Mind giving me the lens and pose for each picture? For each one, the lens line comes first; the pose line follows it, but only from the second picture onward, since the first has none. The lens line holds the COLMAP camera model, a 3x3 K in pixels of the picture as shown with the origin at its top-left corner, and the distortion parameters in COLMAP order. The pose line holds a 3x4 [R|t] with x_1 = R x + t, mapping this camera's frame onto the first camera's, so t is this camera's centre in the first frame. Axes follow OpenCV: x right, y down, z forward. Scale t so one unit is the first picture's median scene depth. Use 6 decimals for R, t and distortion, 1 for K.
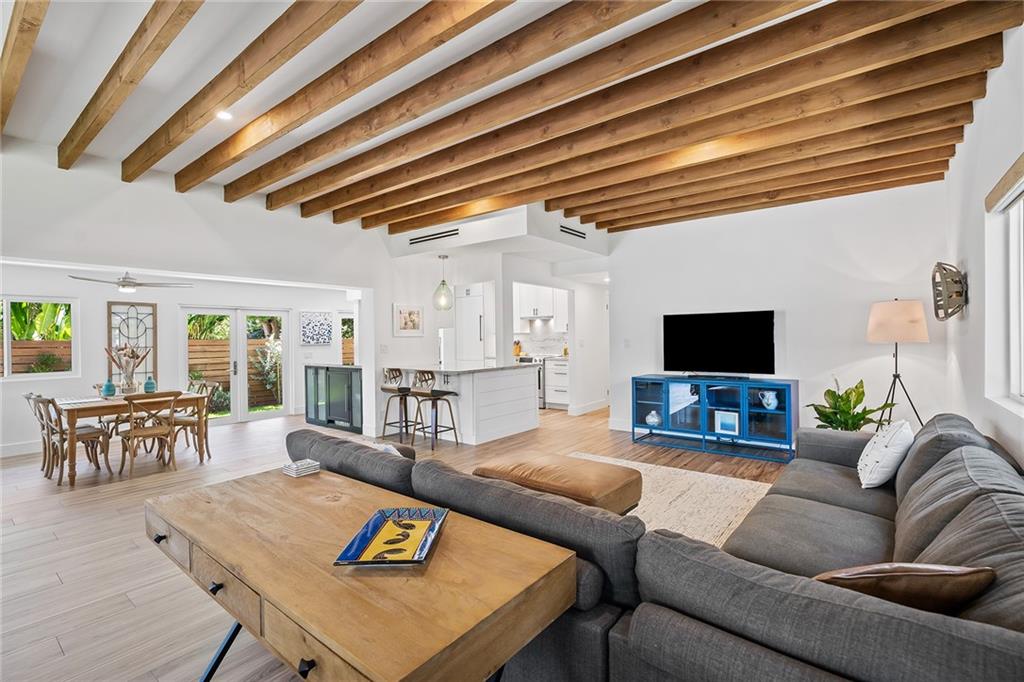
lens RADIAL K [[464.8, 0, 506.6], [0, 464.8, 338.8], [0, 0, 1]] dist [-0.002793, 0.001210]
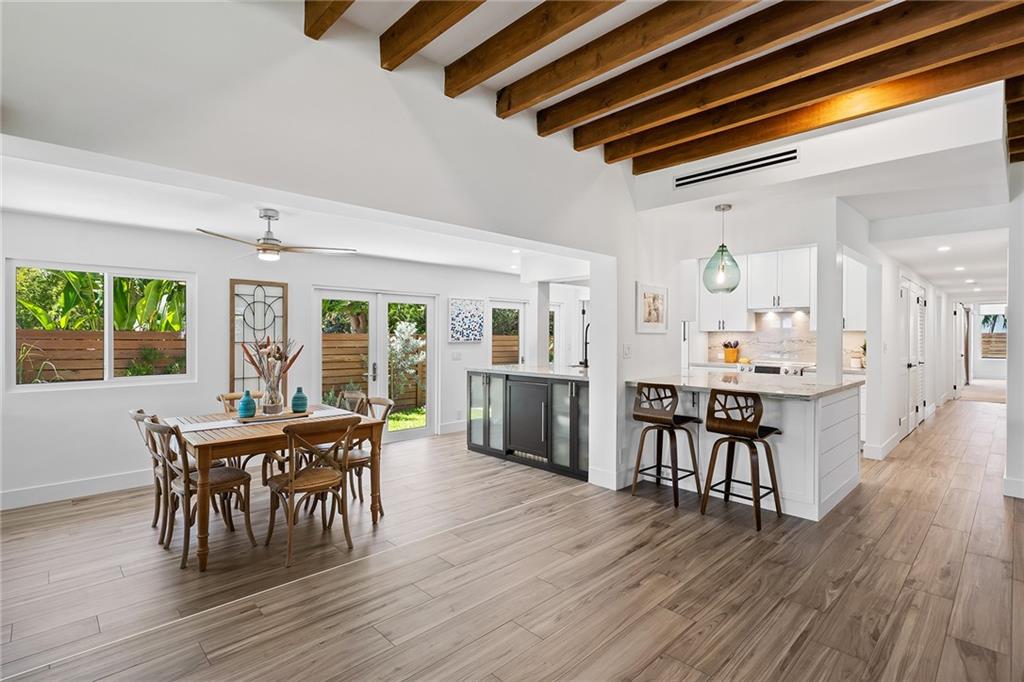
lens RADIAL K [[489.1, 0, 506.2], [0, 489.1, 340.9], [0, 0, 1]] dist [0.003464, -0.000783]
pose [[0.990677, 0.017992, -0.135036, -0.331770], [-0.016992, 0.999819, 0.008558, 0.003266], [0.135165, -0.006184, 0.990804, 0.301973]]
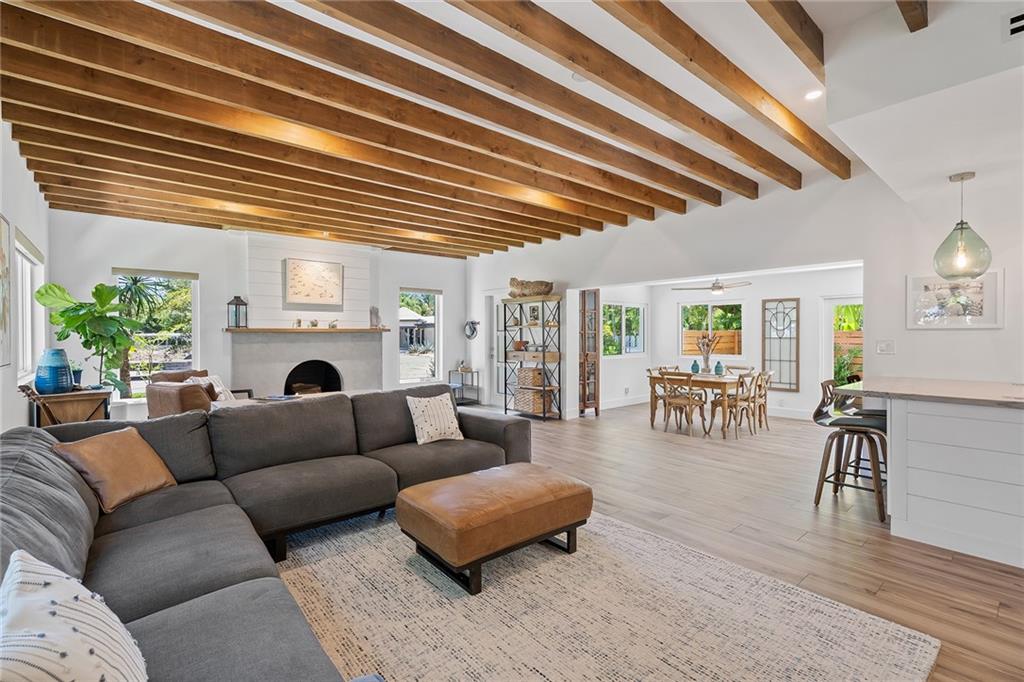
lens RADIAL K [[464.8, 0, 507.9], [0, 464.8, 339.4], [0, 0, 1]] dist [-0.002793, 0.001210]
pose [[-0.190342, 0.023525, -0.981436, 0.472900], [0.000707, 0.999716, 0.023826, -0.006139], [0.981718, 0.003841, -0.190304, 0.593447]]
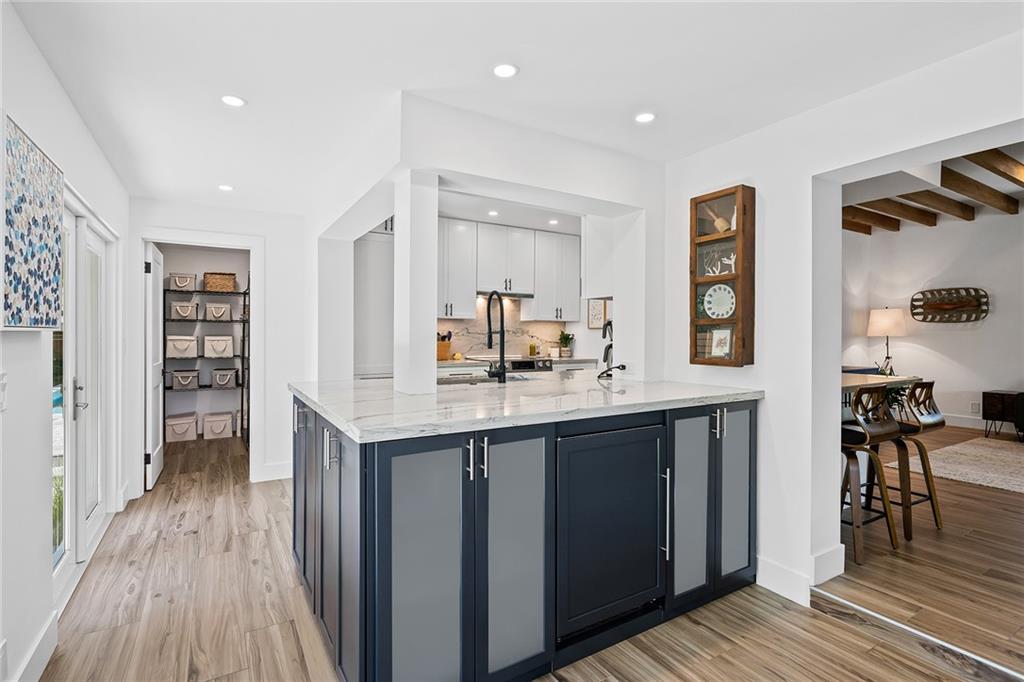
lens RADIAL K [[489.1, 0, 514.4], [0, 489.1, 342.2], [0, 0, 1]] dist [0.003464, -0.000783]
pose [[0.341935, 0.000229, 0.939724, -0.729619], [-0.003902, 0.999992, 0.001177, 0.021488], [-0.939716, -0.004069, 0.341933, 1.077162]]
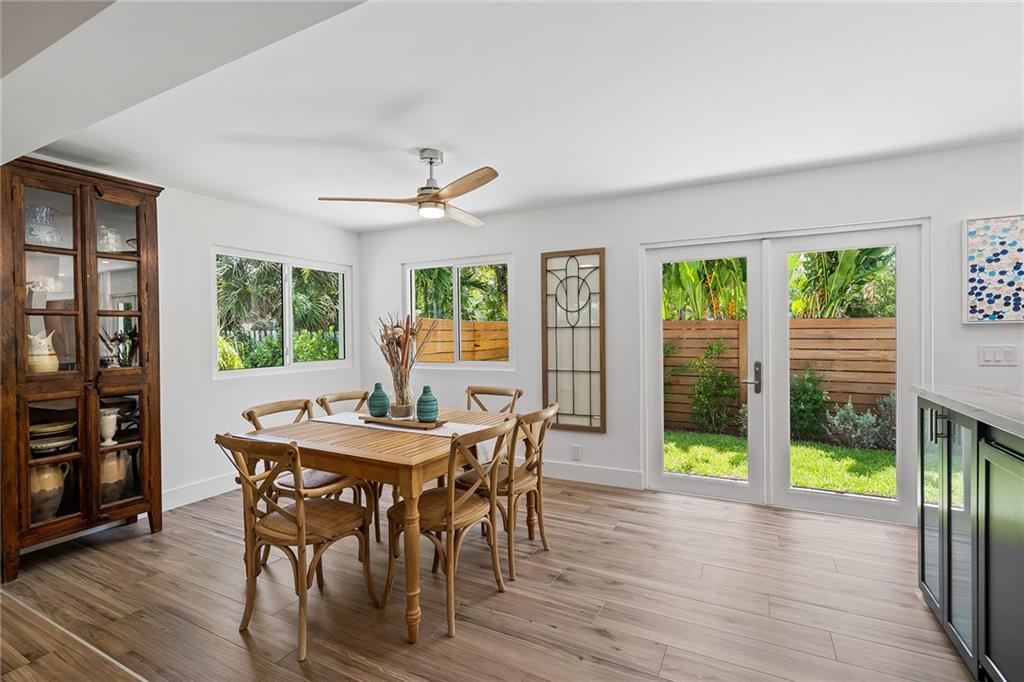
lens RADIAL K [[464.8, 0, 517.7], [0, 464.8, 336.9], [0, 0, 1]] dist [-0.002793, 0.001210]
pose [[0.195280, 0.020225, -0.980539, -0.254919], [0.004367, 0.999760, 0.021491, 0.018834], [0.980738, -0.008479, 0.195144, 0.866217]]
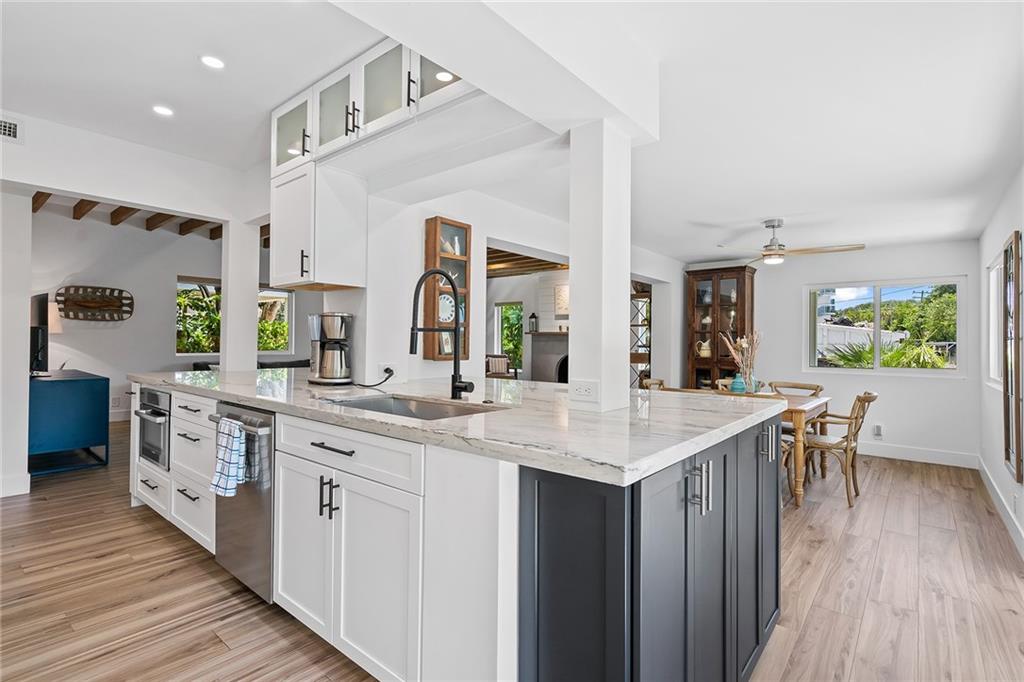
lens RADIAL K [[489.1, 0, 508.5], [0, 489.1, 338.5], [0, 0, 1]] dist [0.003464, -0.000783]
pose [[-0.999653, 0.002509, 0.026219, -0.349487], [0.002450, 0.999994, -0.002270, 0.019611], [-0.026224, -0.002205, -0.999654, 1.578771]]
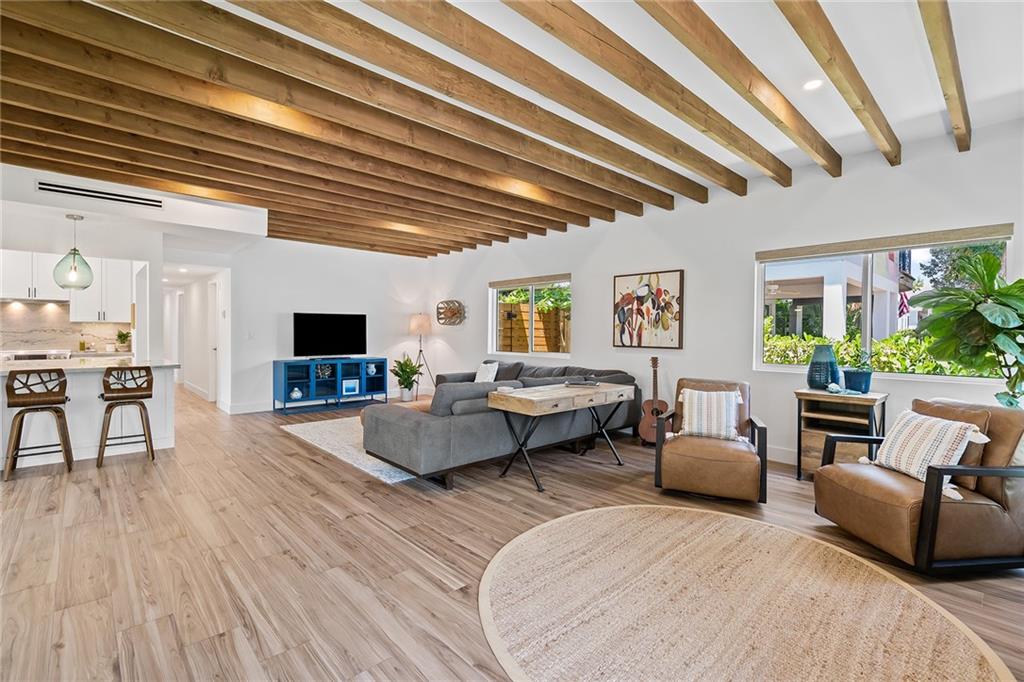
lens RADIAL K [[464.8, 0, 511.7], [0, 464.8, 336.5], [0, 0, 1]] dist [-0.002793, 0.001210]
pose [[0.151744, 0.002081, 0.988418, -0.755186], [-0.005143, 0.999986, -0.001315, 0.011379], [-0.988406, -0.004883, 0.151753, 0.196684]]
